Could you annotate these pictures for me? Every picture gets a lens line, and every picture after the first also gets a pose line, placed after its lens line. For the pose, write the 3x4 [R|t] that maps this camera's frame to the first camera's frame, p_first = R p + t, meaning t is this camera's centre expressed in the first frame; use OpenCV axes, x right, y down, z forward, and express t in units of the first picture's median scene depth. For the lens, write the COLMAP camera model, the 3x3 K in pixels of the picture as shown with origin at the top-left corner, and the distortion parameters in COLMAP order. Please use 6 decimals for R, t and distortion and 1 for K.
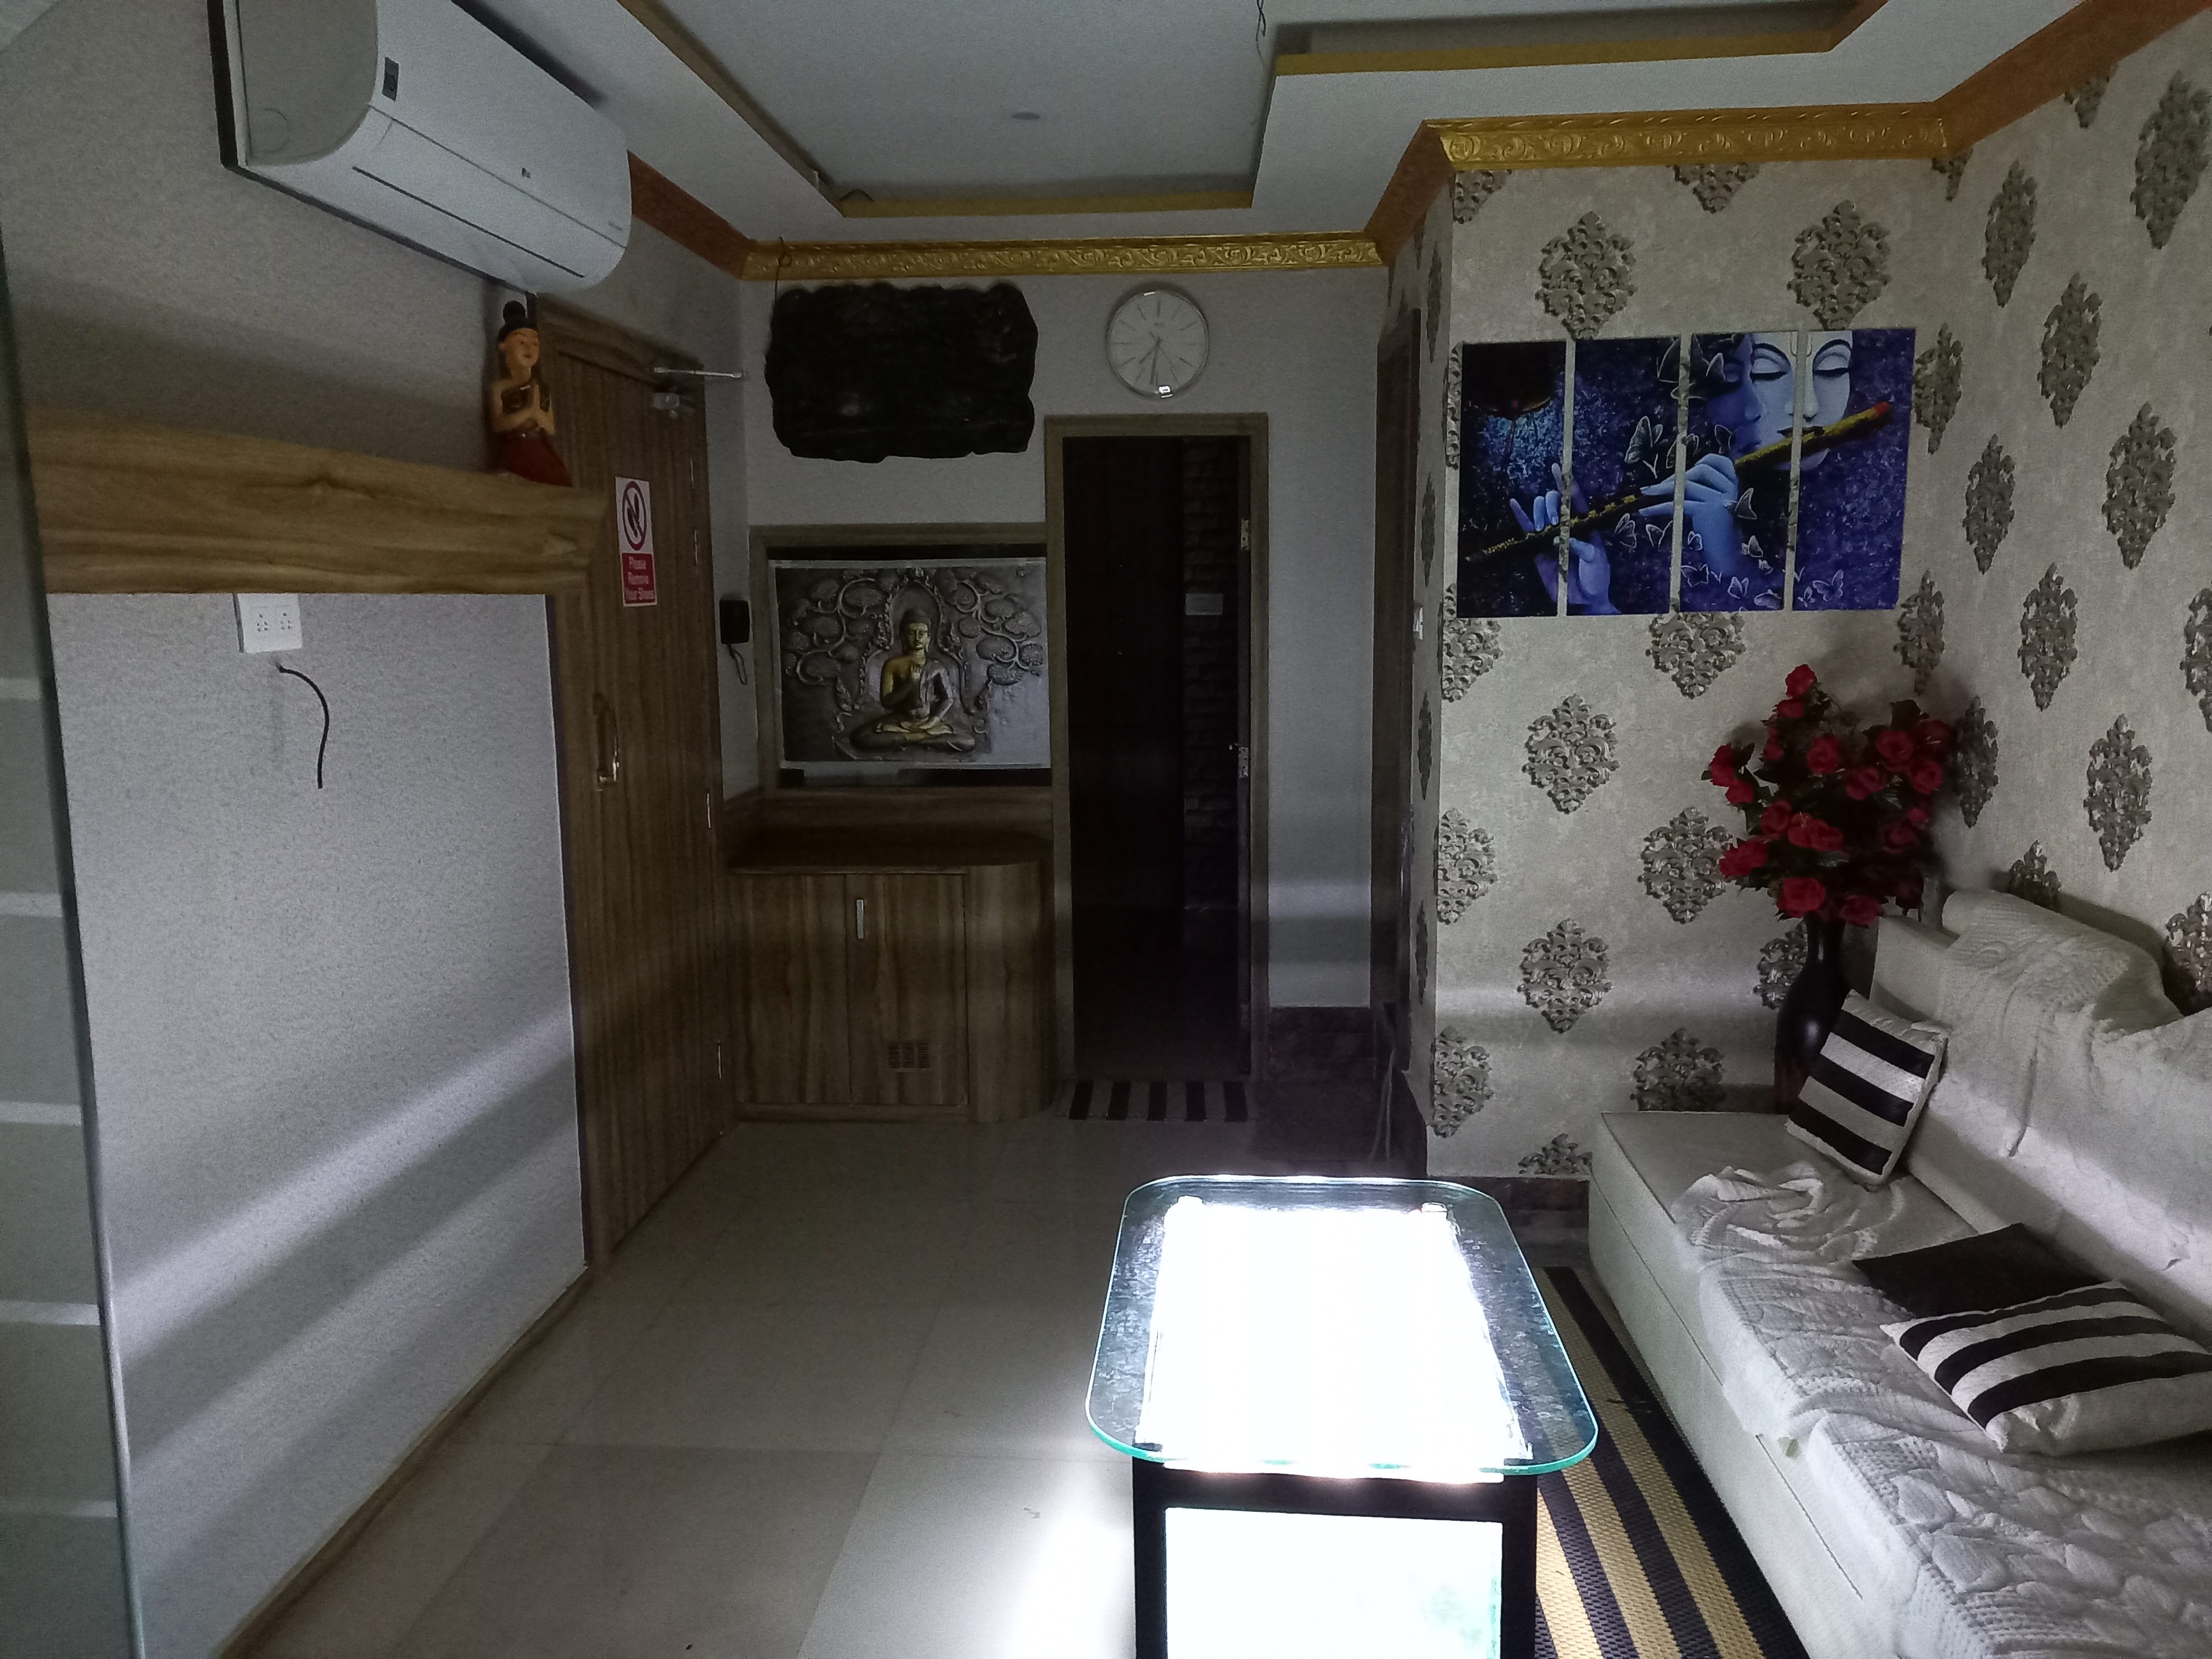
lens RADIAL K [[1600.3, 0, 1103.9], [0, 1600.3, 843.0], [0, 0, 1]] dist [0.050374, -0.002030]
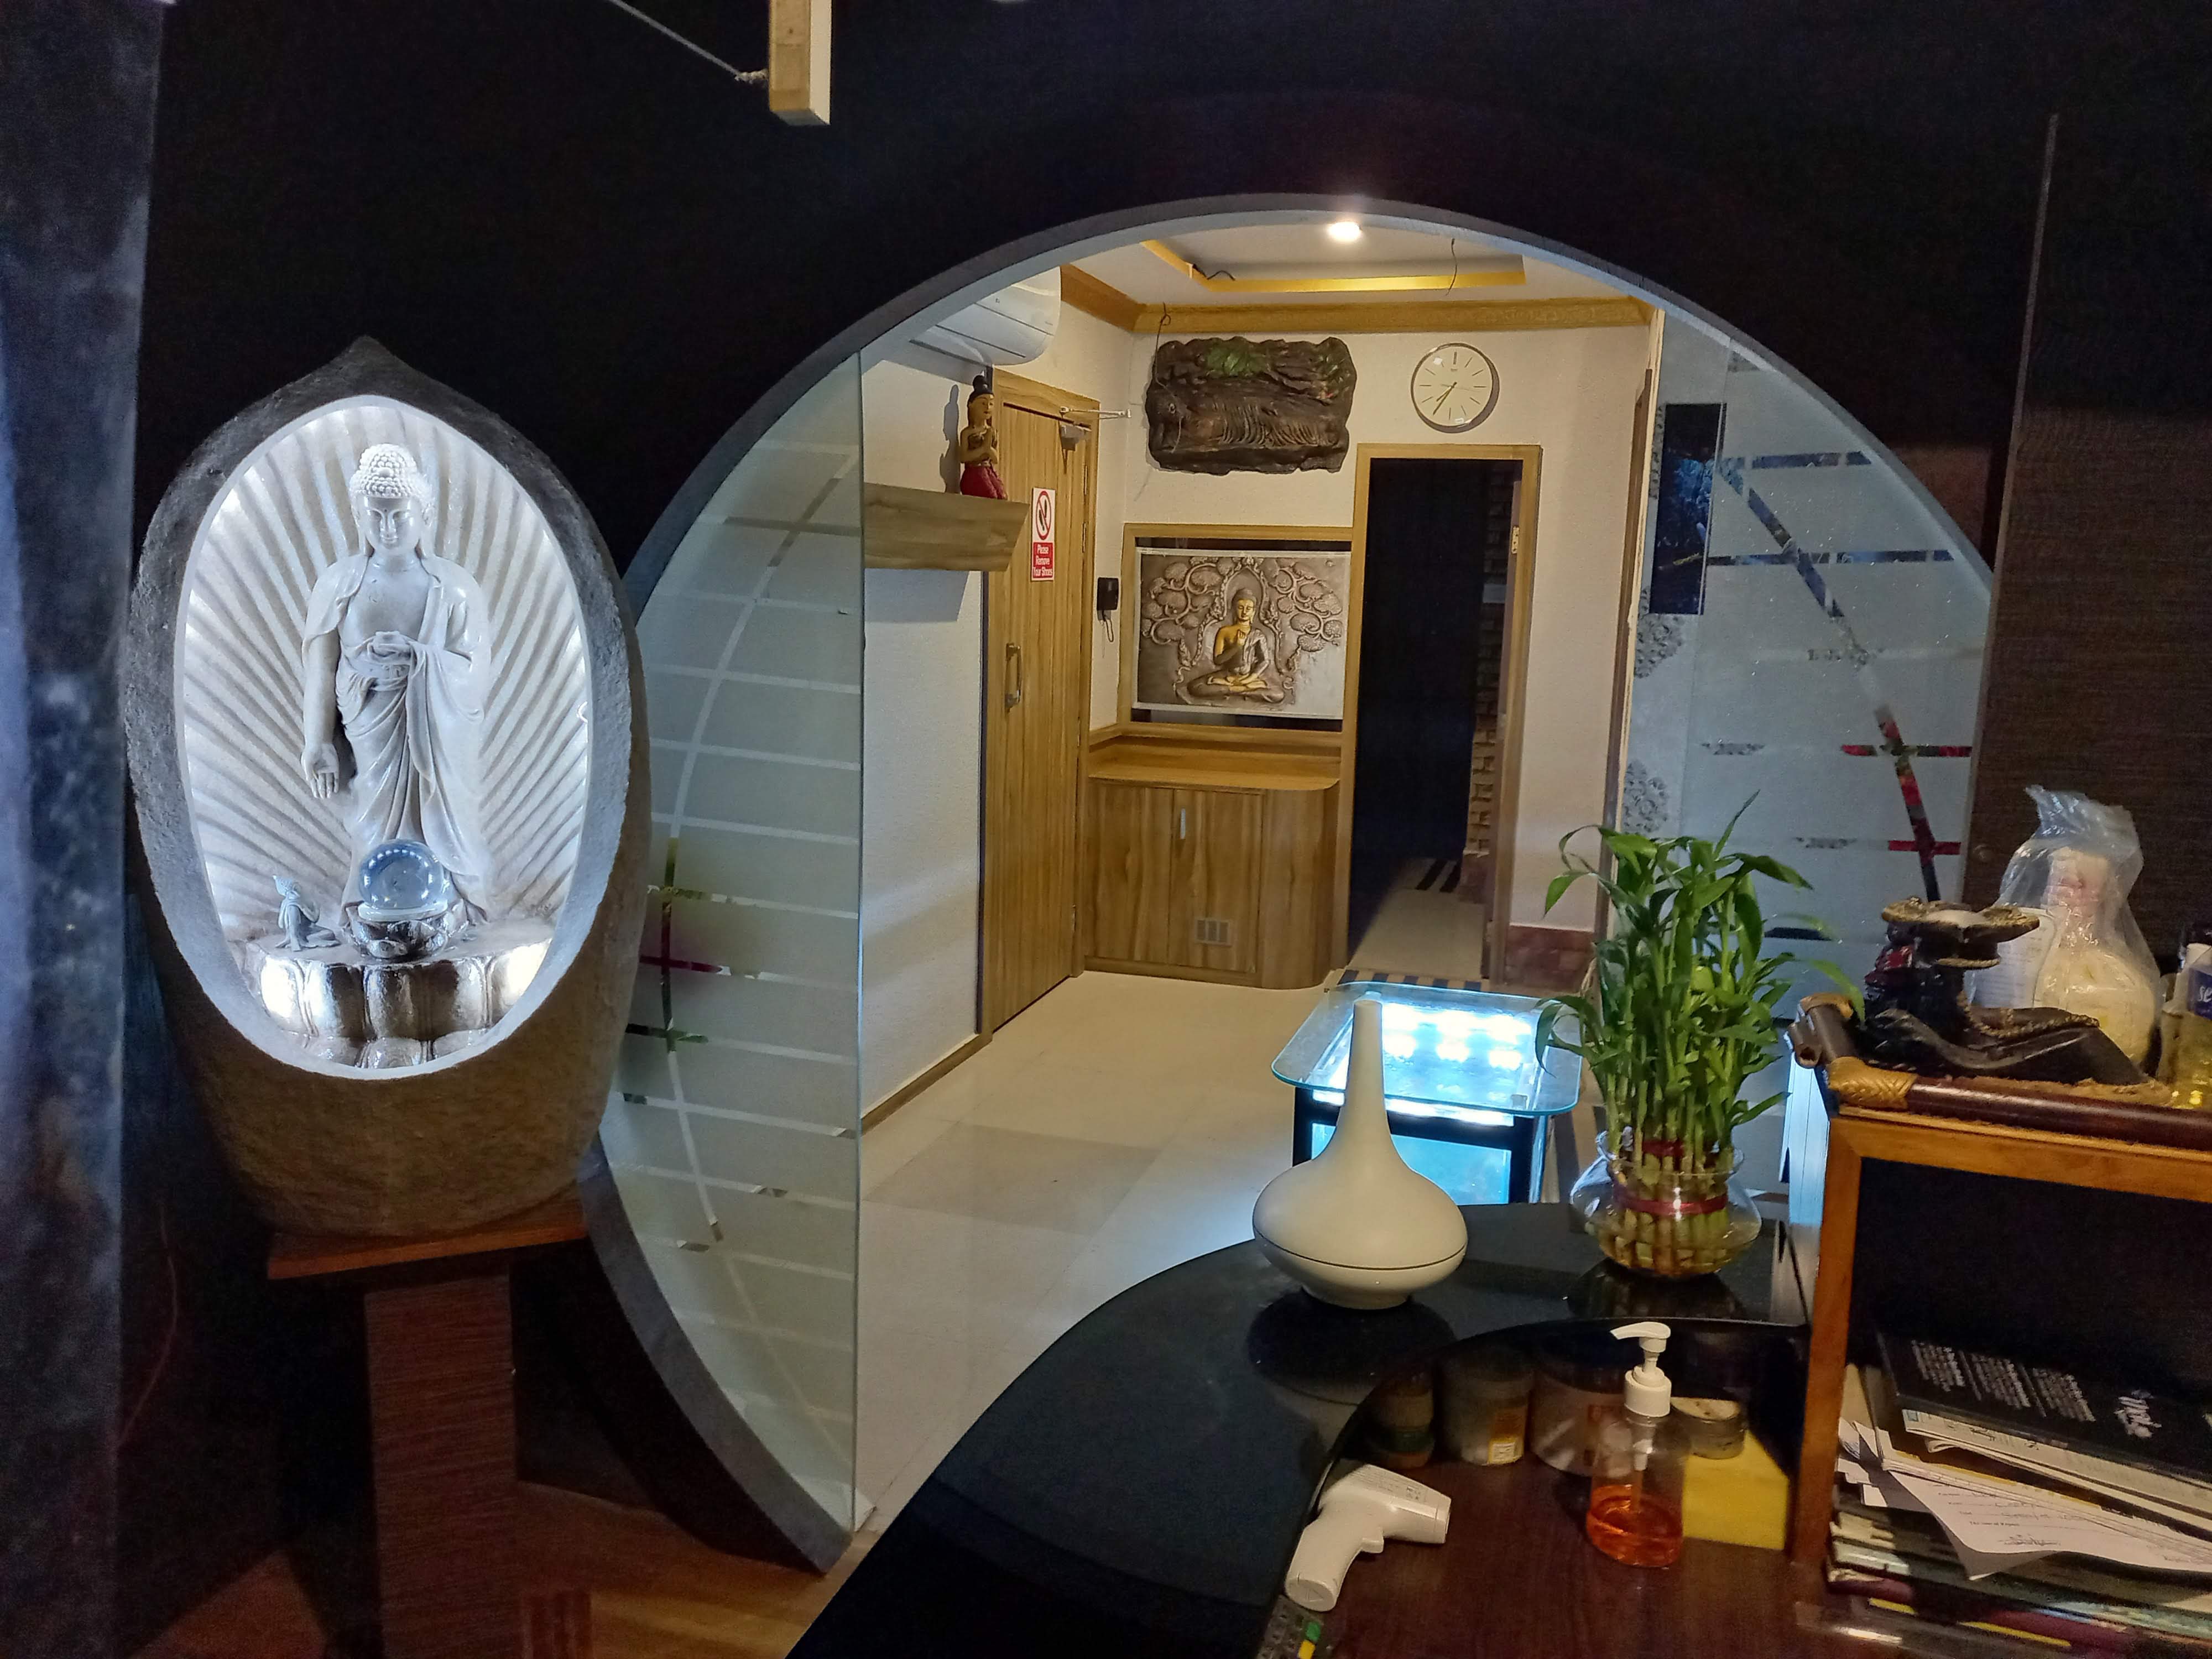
lens RADIAL K [[1600.3, 0, 1101.0], [0, 1600.3, 821.3], [0, 0, 1]] dist [0.050374, -0.002030]
pose [[0.972722, 0.073175, -0.220130, 0.067348], [-0.072990, 0.997292, 0.008984, 0.036768], [0.220191, 0.007328, 0.975429, -0.279235]]
